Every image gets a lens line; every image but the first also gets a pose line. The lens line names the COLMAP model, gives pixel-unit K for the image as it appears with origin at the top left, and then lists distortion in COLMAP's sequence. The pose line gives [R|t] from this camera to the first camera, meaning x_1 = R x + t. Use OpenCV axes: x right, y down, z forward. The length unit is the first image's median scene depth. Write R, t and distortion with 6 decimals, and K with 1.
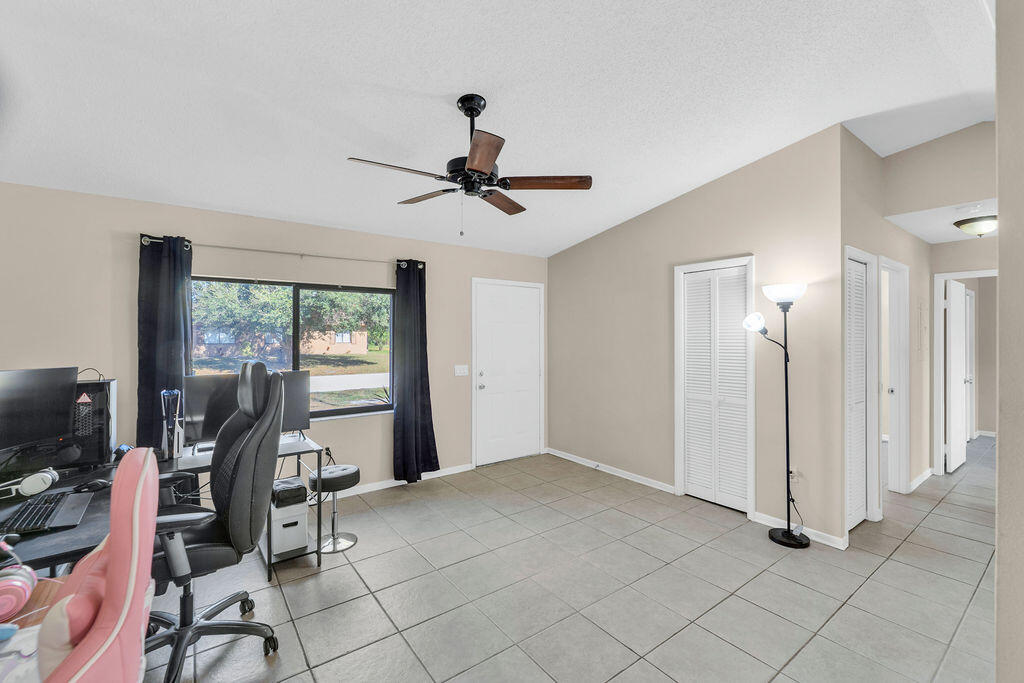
lens RADIAL K [[431.6, 0, 511.7], [0, 431.6, 335.3], [0, 0, 1]] dist [0.002415, -0.004412]
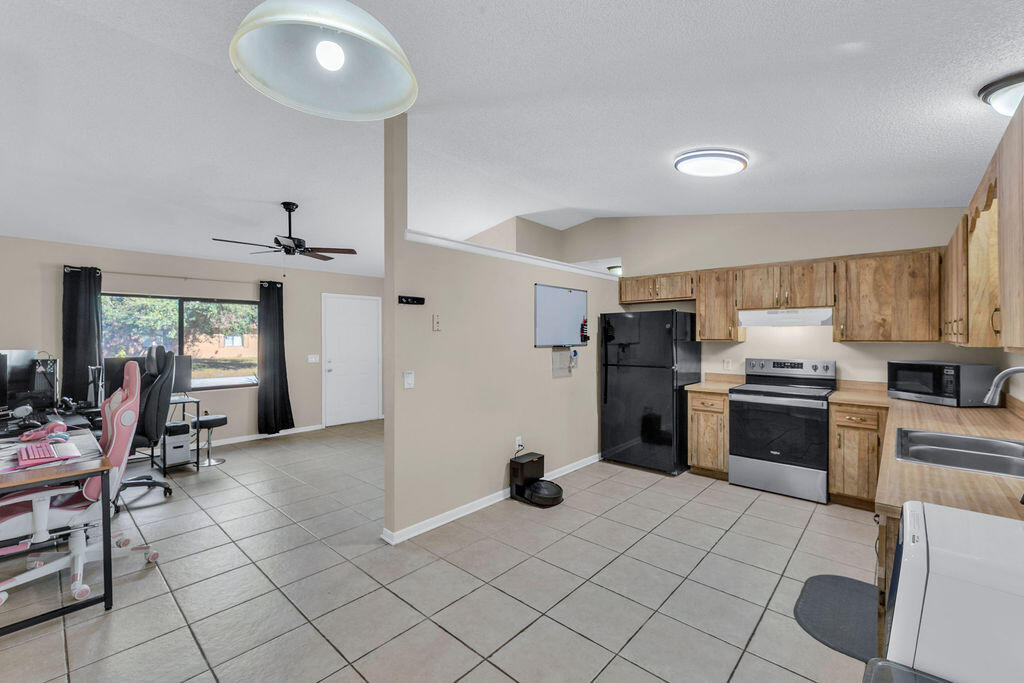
lens RADIAL K [[431.6, 0, 511.7], [0, 431.6, 335.3], [0, 0, 1]] dist [0.002415, -0.004412]
pose [[0.981240, -0.004231, 0.192745, 0.305844], [0.005496, 0.999967, -0.006027, 0.020295], [-0.192714, 0.006974, 0.981230, -0.628156]]
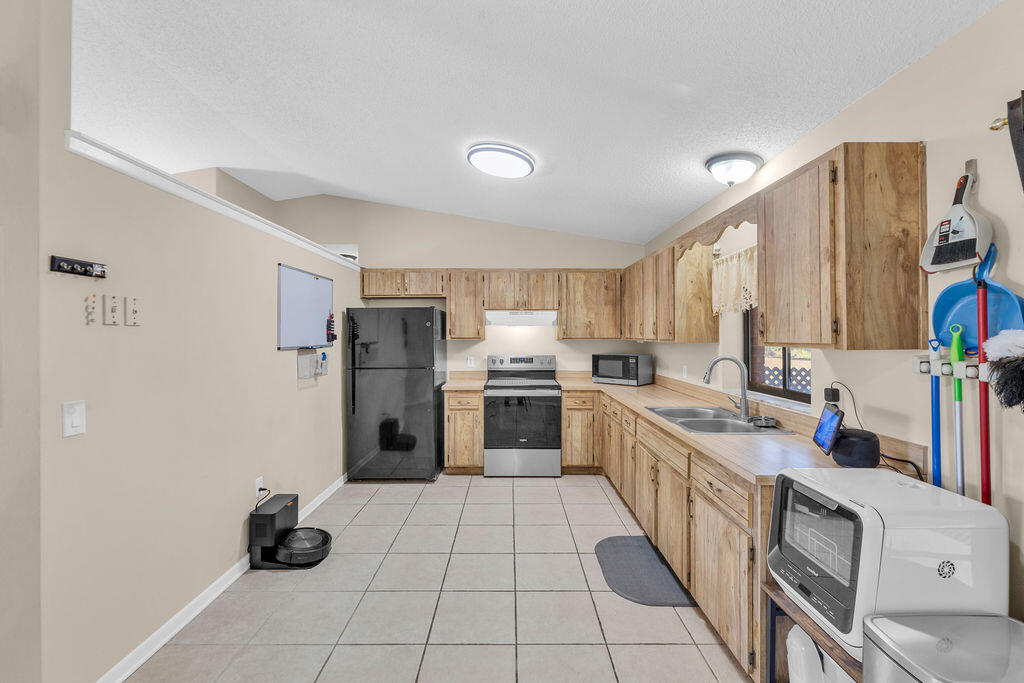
lens RADIAL K [[431.6, 0, 511.7], [0, 431.6, 335.3], [0, 0, 1]] dist [0.002415, -0.004412]
pose [[0.595287, -0.006701, 0.803485, 0.187961], [0.007837, 0.999966, 0.002534, 0.017964], [-0.803475, 0.004789, 0.595319, -0.390782]]
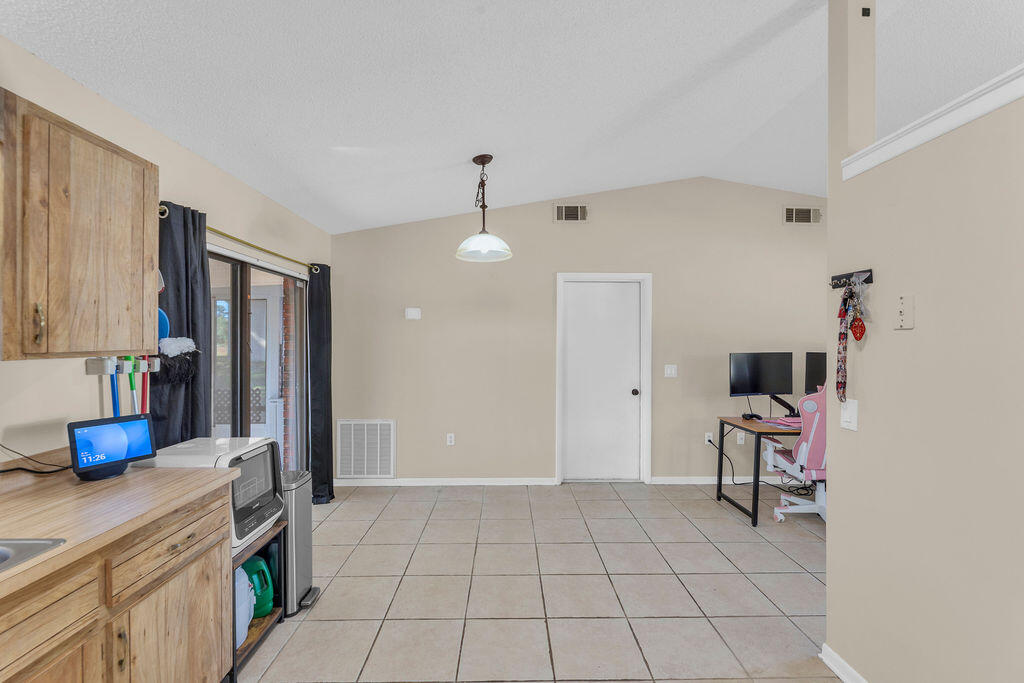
lens RADIAL K [[431.6, 0, 511.7], [0, 431.6, 335.3], [0, 0, 1]] dist [0.002415, -0.004412]
pose [[-0.586735, -0.007726, -0.809742, 0.885649], [0.002019, 0.999937, -0.011004, 0.021386], [0.809777, -0.008091, -0.586682, 0.190395]]
